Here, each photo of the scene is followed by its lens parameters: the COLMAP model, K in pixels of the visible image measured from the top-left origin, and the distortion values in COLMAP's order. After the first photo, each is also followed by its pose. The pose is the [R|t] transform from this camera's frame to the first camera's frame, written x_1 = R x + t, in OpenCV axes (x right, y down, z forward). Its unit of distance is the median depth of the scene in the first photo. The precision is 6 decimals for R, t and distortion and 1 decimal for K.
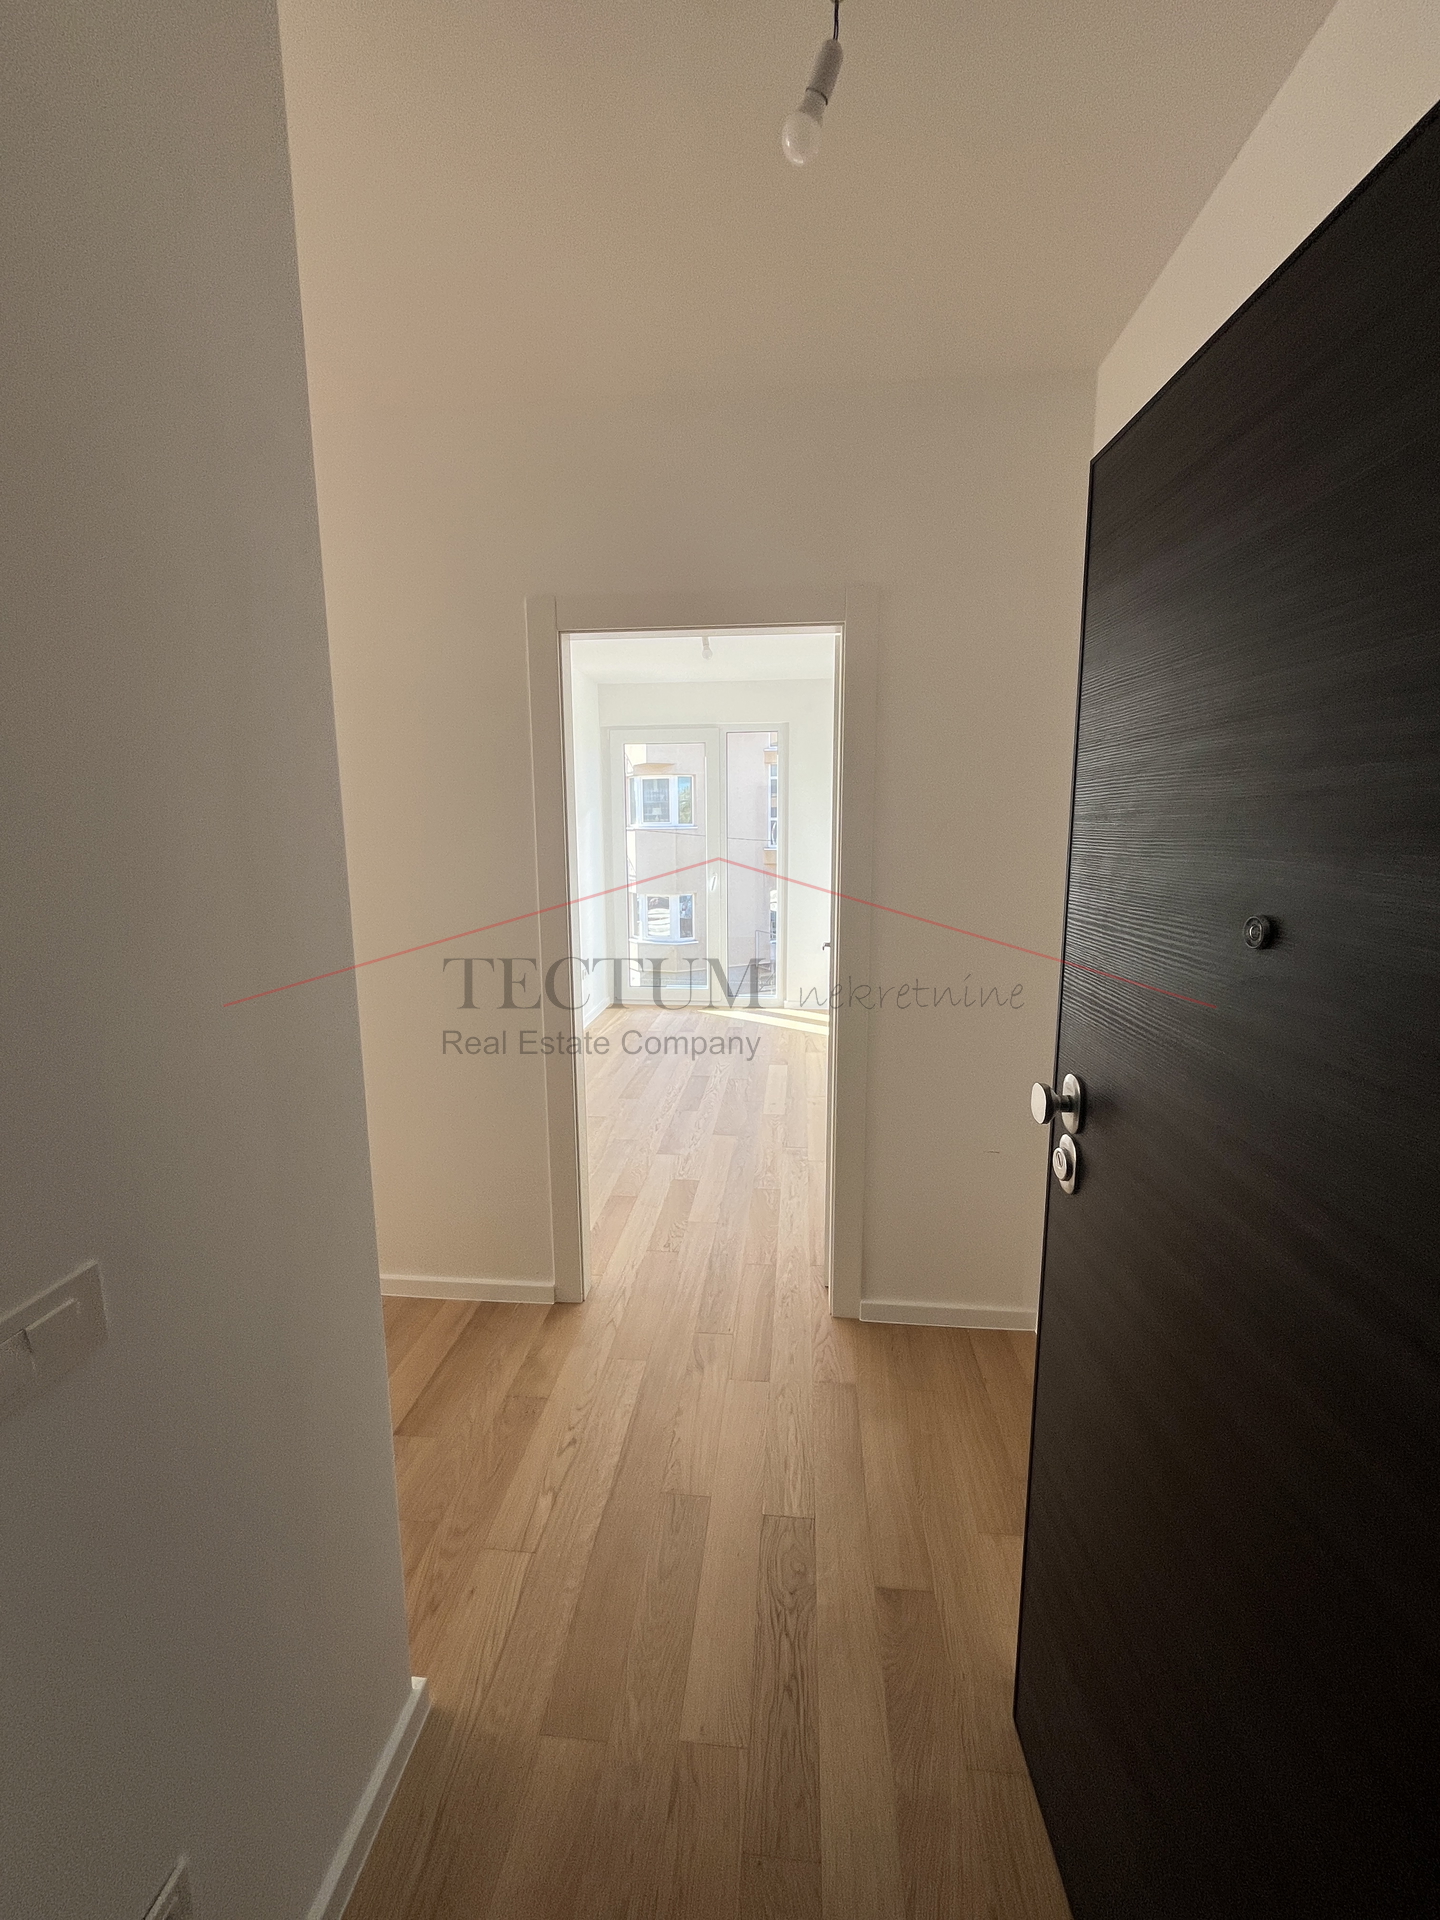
lens RADIAL K [[805.9, 0, 723.5], [0, 805.9, 952.4], [0, 0, 1]] dist [-0.002173, 0.000100]
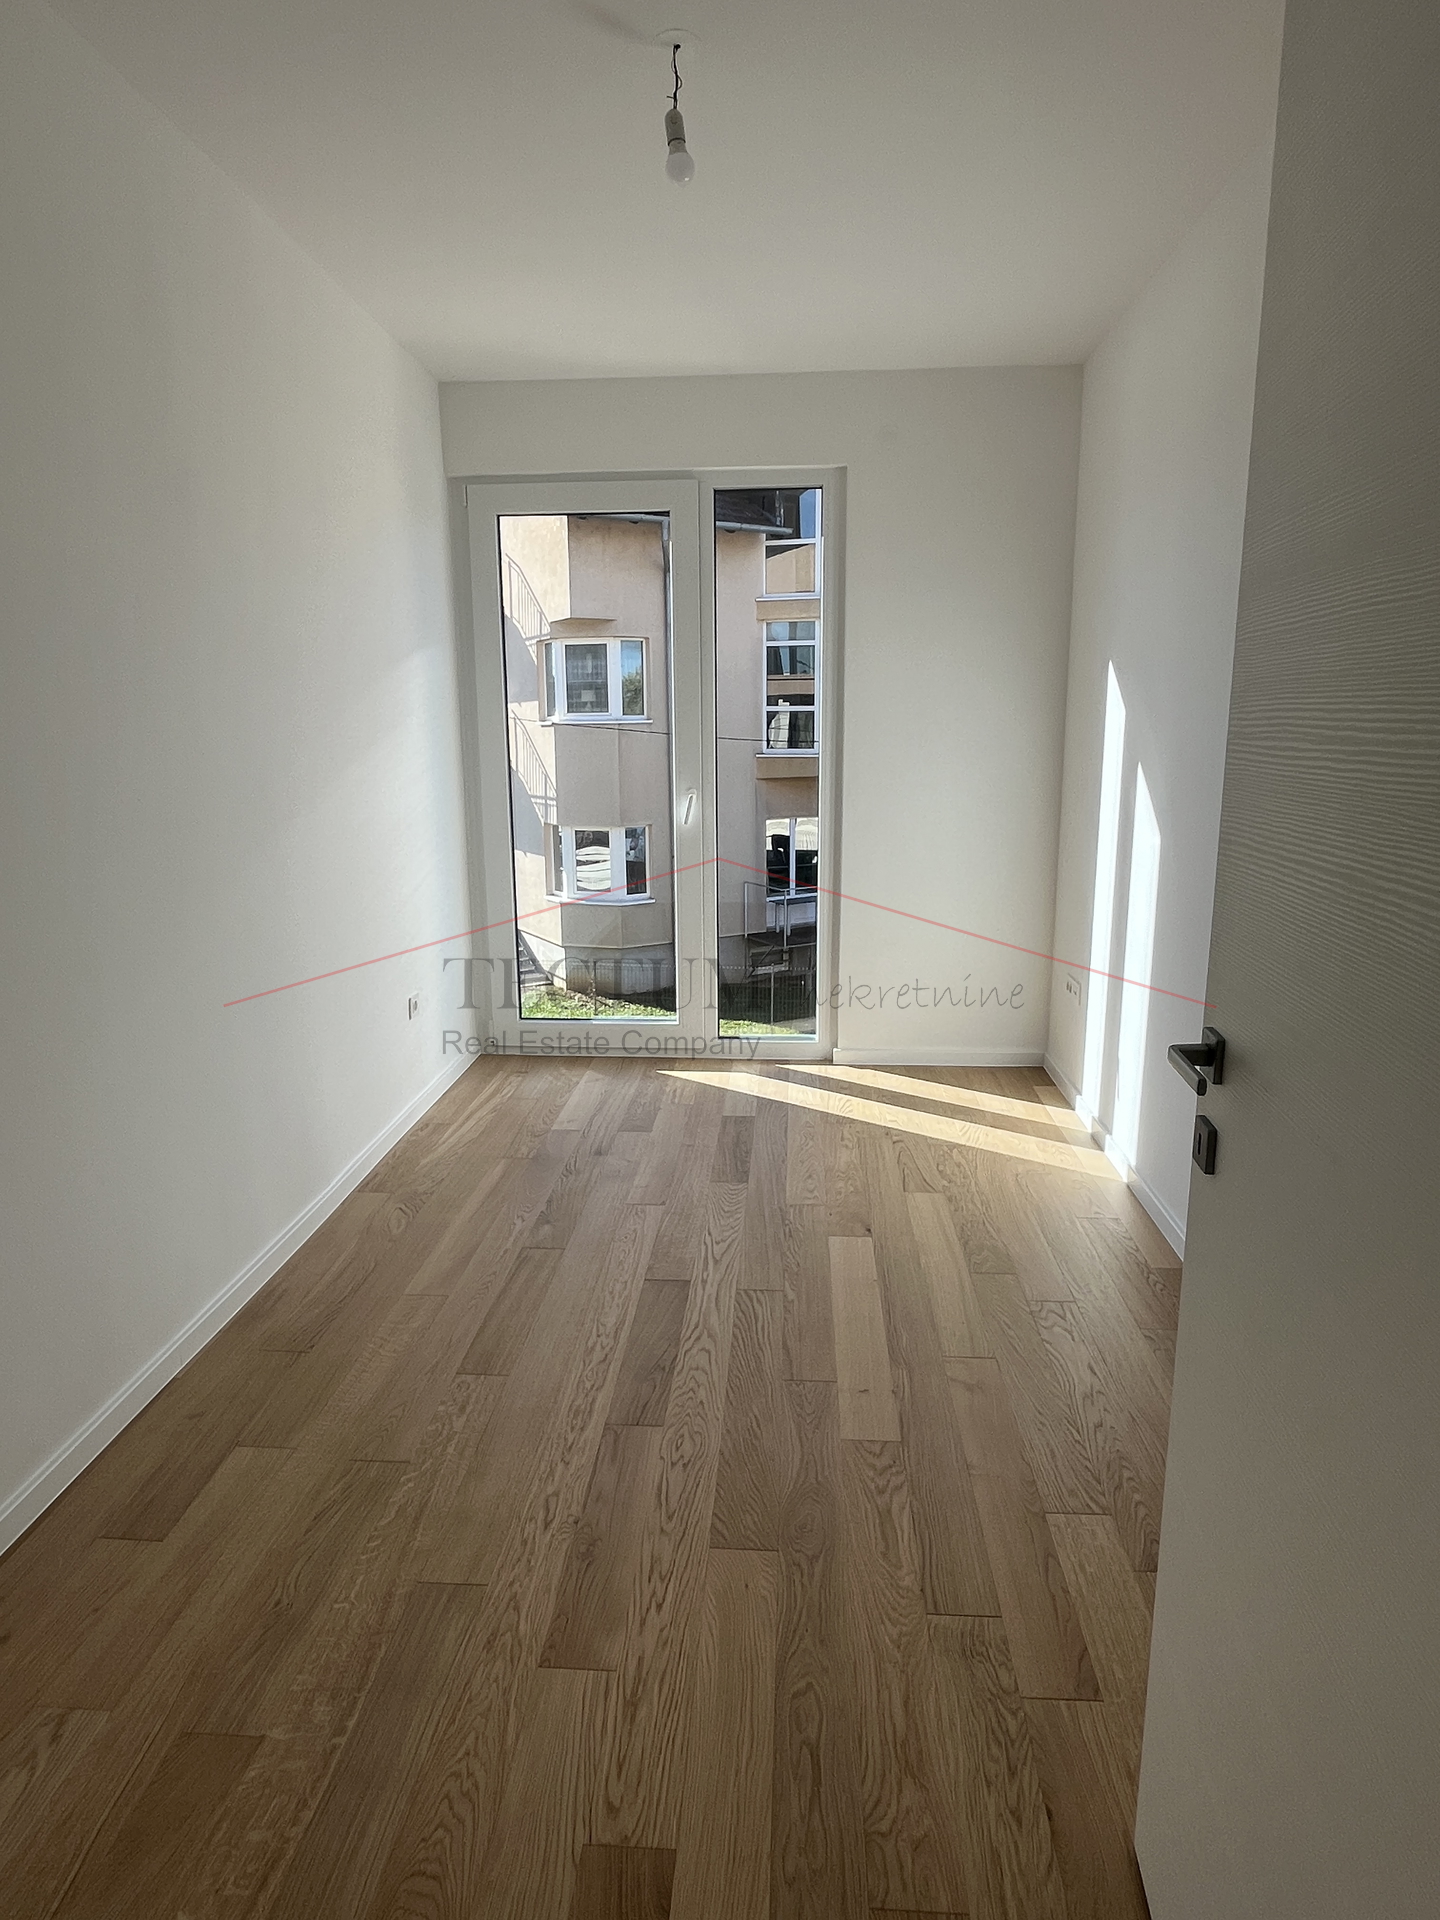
lens RADIAL K [[1105.7, 0, 725.4], [0, 1105.7, 960.2], [0, 0, 1]] dist [-0.002446, -0.000755]
pose [[0.999434, -0.006815, 0.032955, -0.004355], [0.005130, 0.998687, 0.050975, -0.009874], [-0.033259, -0.050777, 0.998156, 0.114153]]
